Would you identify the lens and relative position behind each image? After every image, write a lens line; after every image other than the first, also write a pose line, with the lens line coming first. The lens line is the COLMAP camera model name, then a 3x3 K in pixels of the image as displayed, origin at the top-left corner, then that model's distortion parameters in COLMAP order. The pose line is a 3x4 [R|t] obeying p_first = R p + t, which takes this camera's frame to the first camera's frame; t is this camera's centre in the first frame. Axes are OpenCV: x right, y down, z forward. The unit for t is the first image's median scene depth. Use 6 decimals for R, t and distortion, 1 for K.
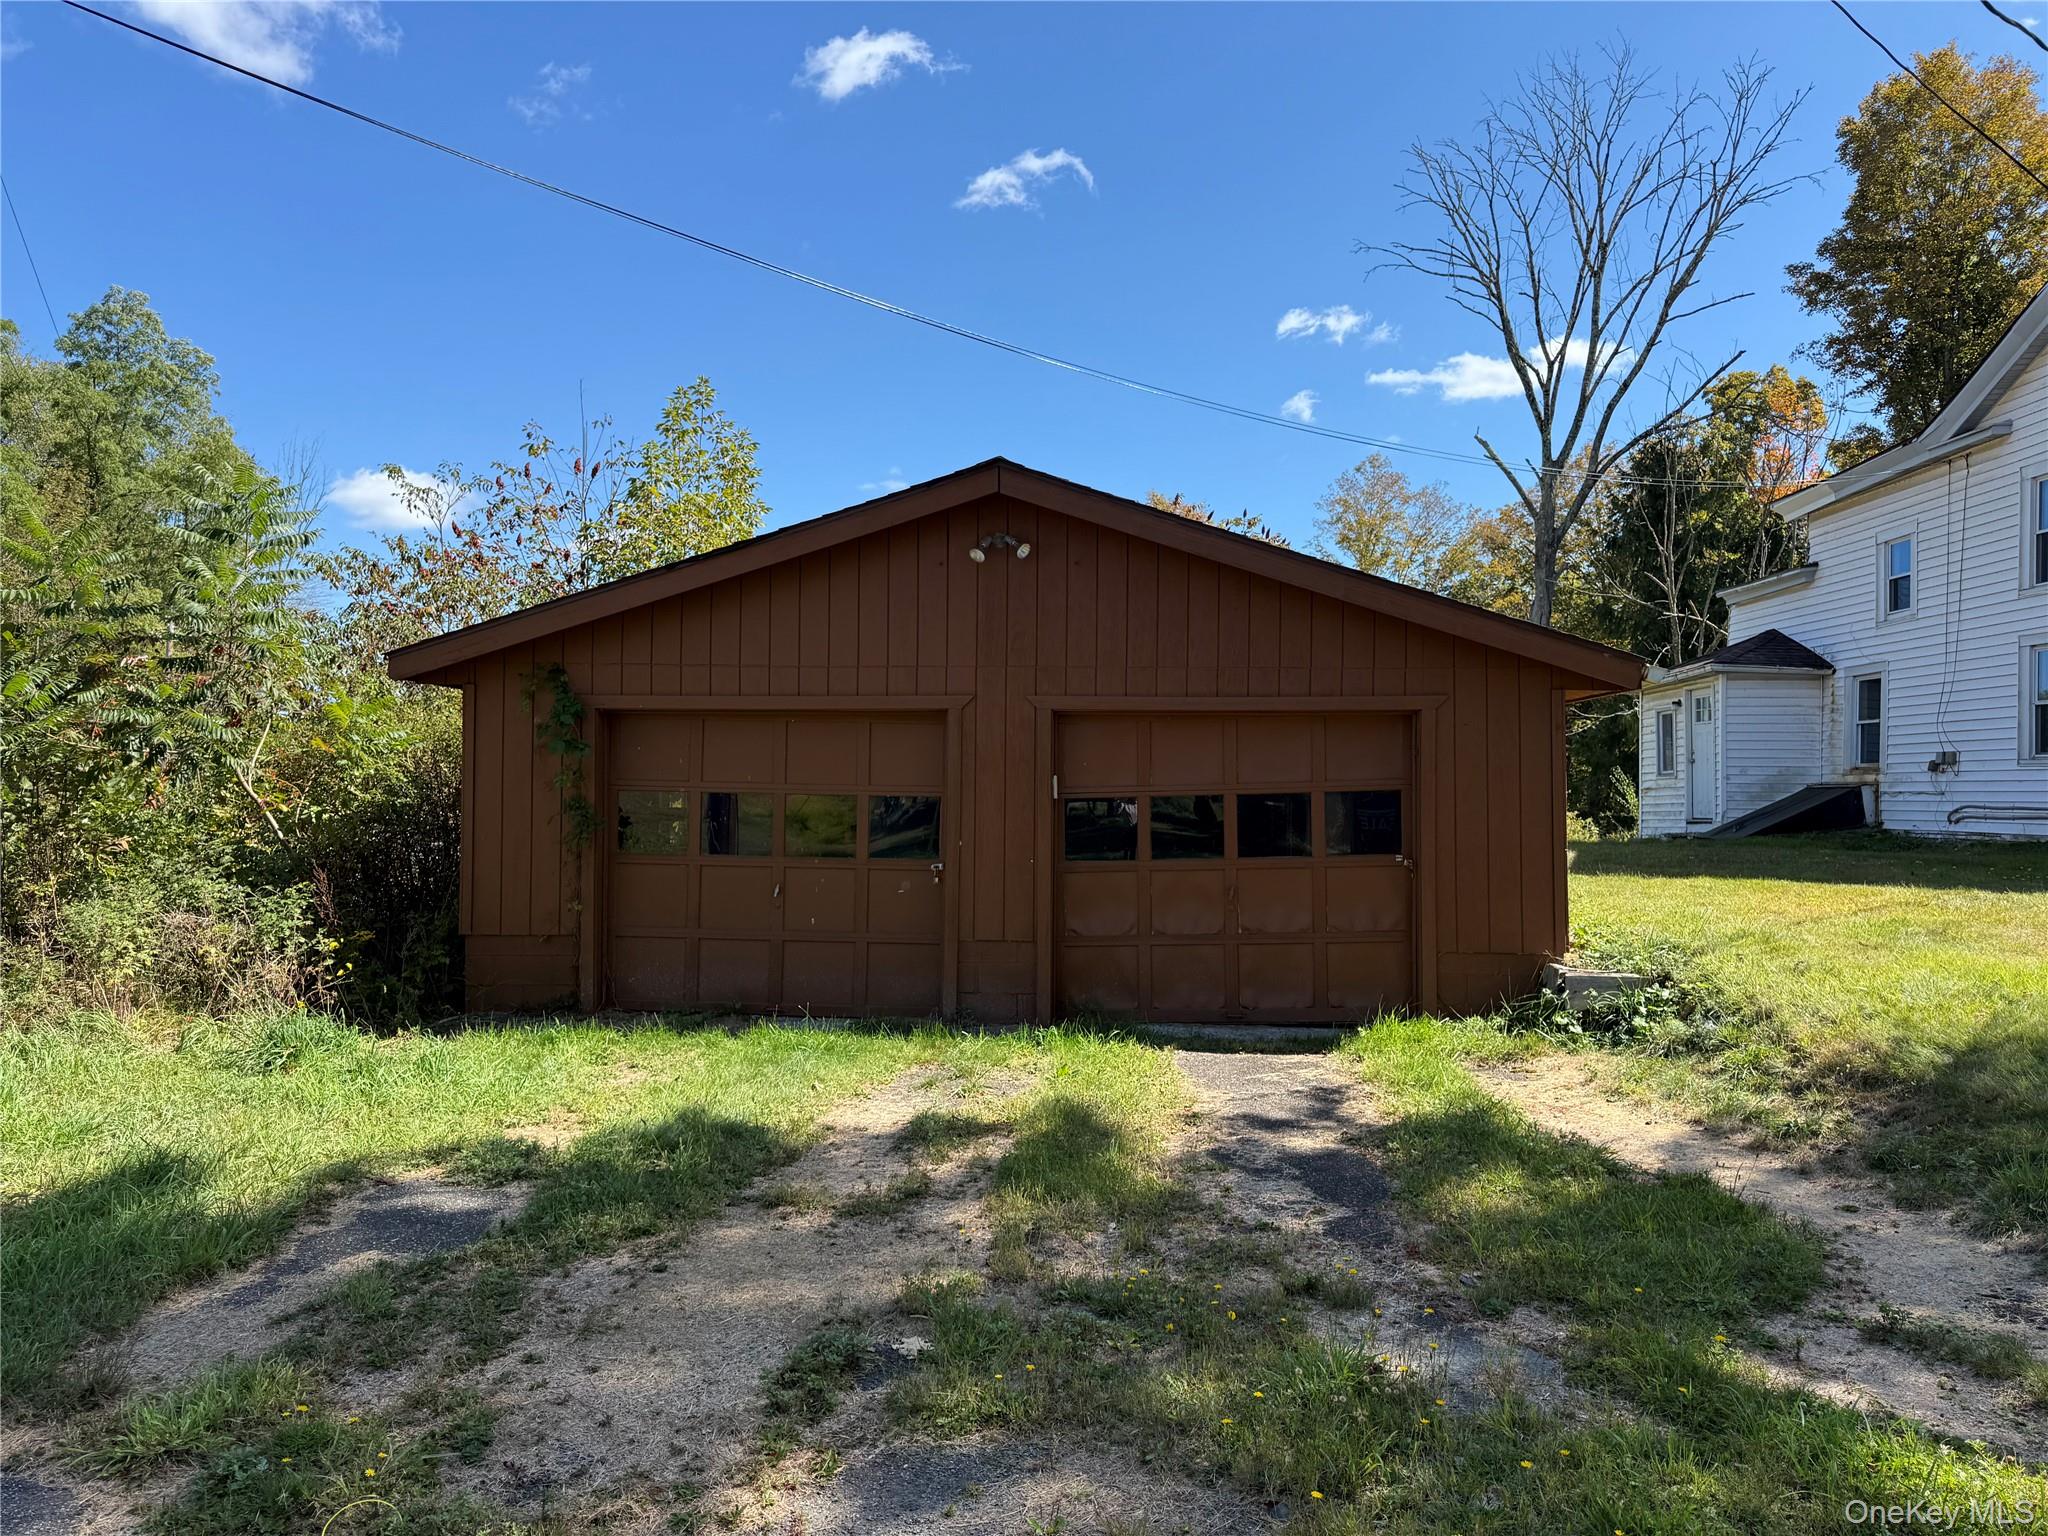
lens RADIAL K [[1448.8, 0, 1024.8], [0, 1448.8, 770.9], [0, 0, 1]] dist [0.043567, -0.048208]
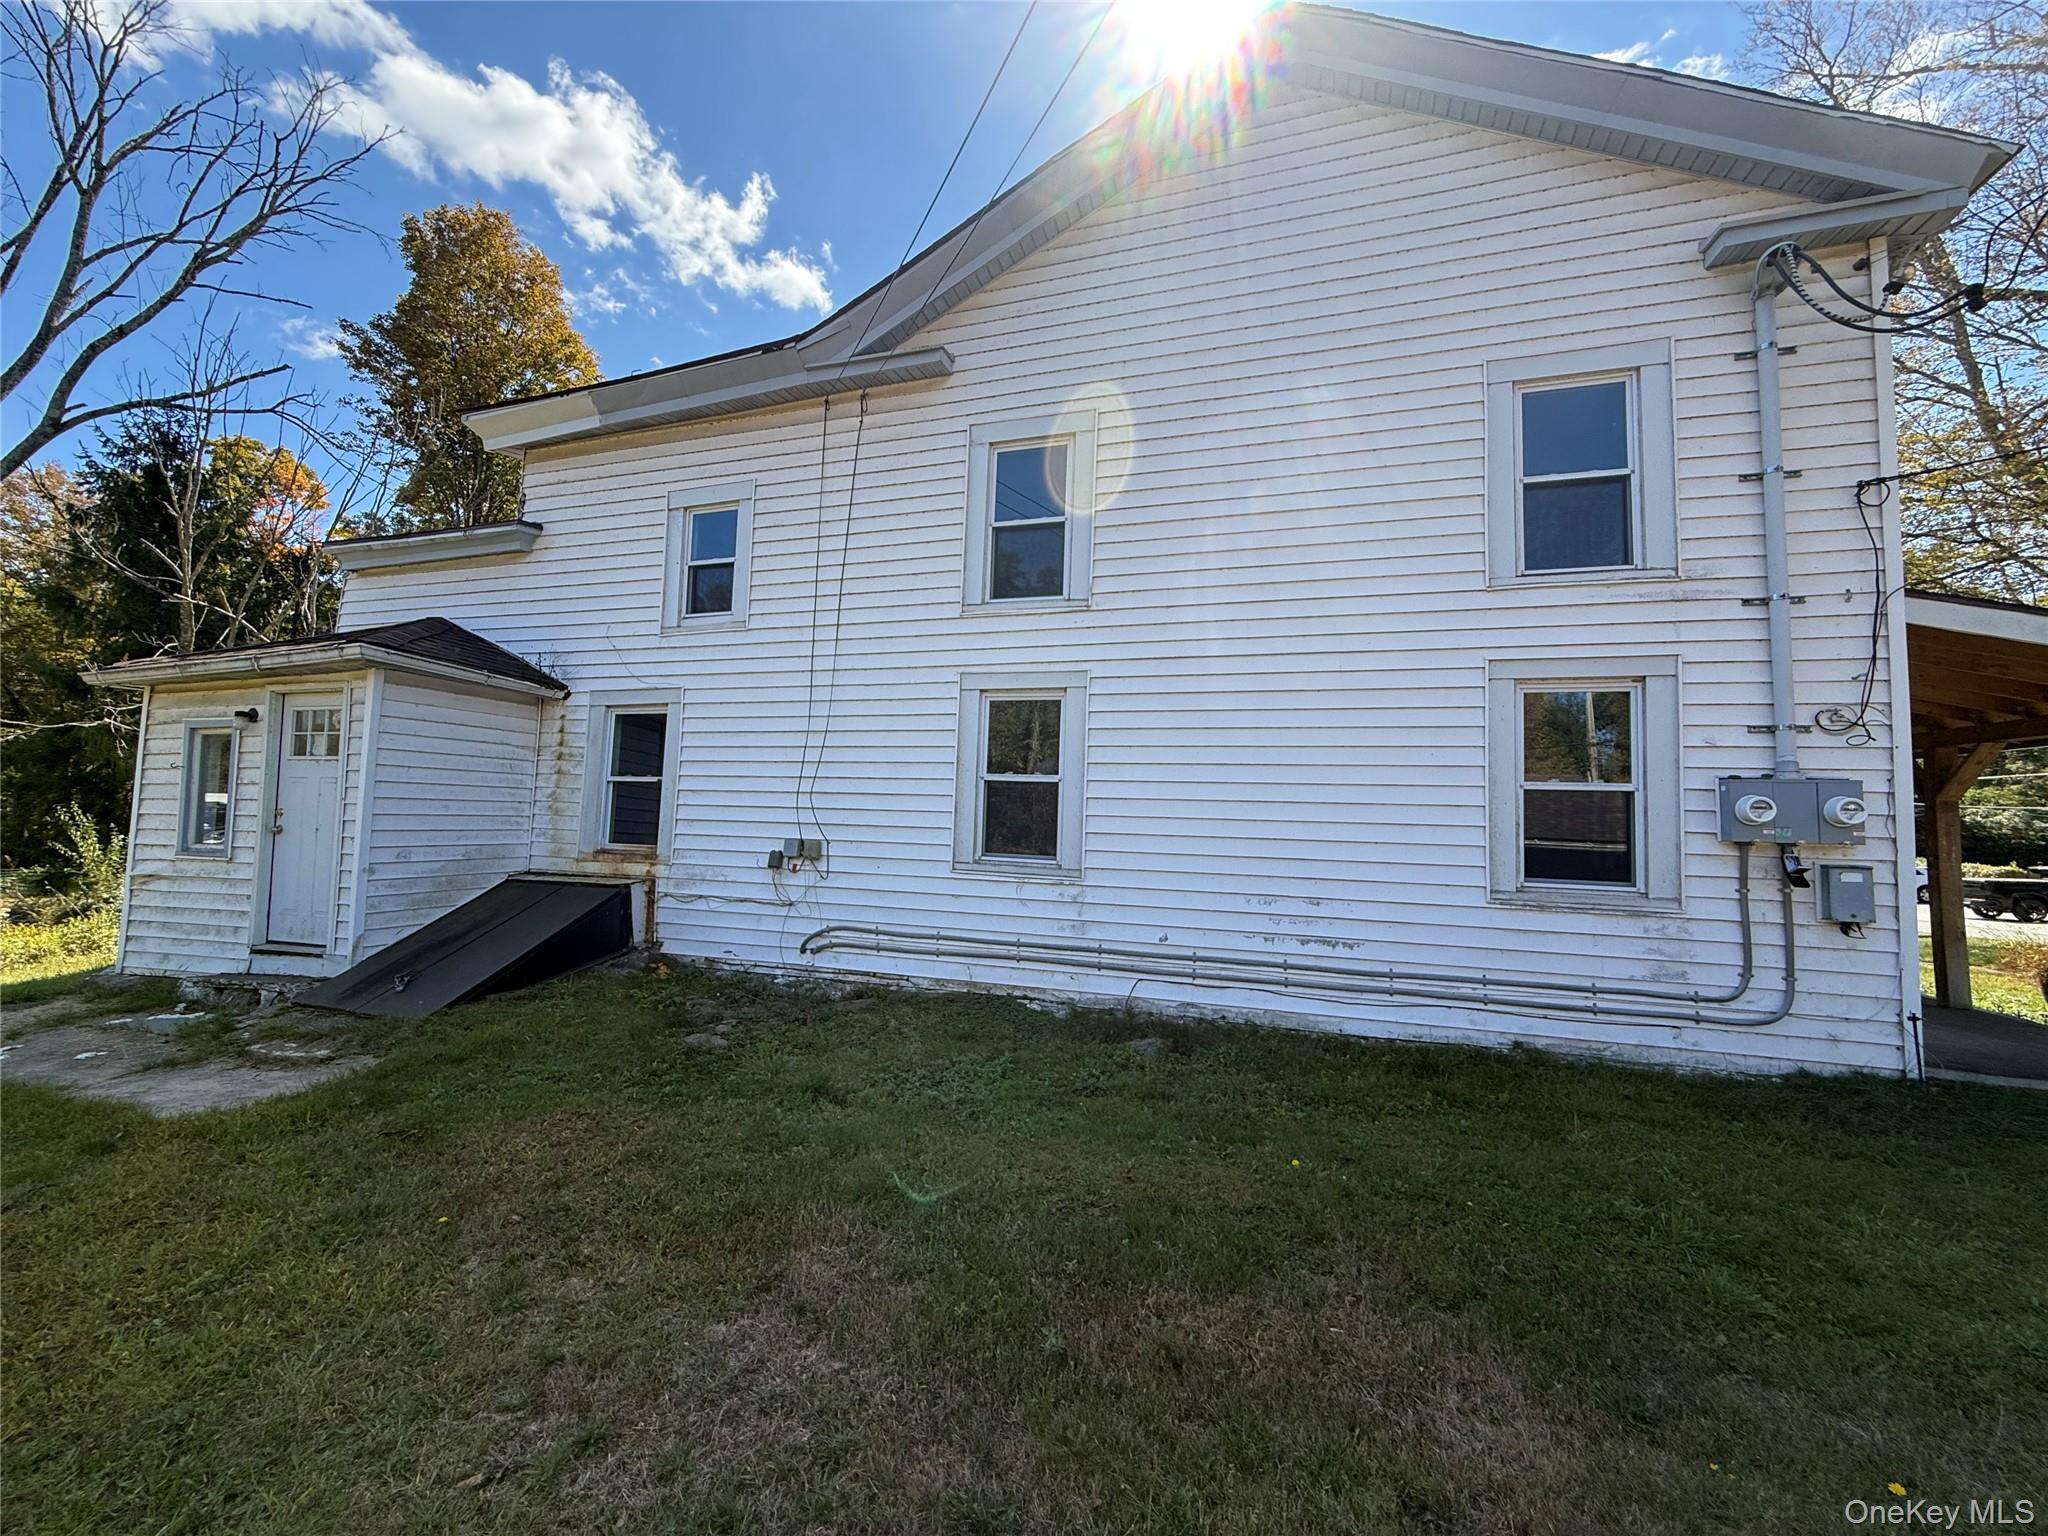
lens RADIAL K [[817.8, 0, 1019.1], [0, 817.8, 764.4], [0, 0, 1]] dist [0.001605, 0.000224]
pose [[0.312538, 0.066414, 0.947581, 0.625964], [-0.040296, 0.997582, -0.056628, -0.057500], [-0.949050, -0.020485, 0.314458, 1.569223]]
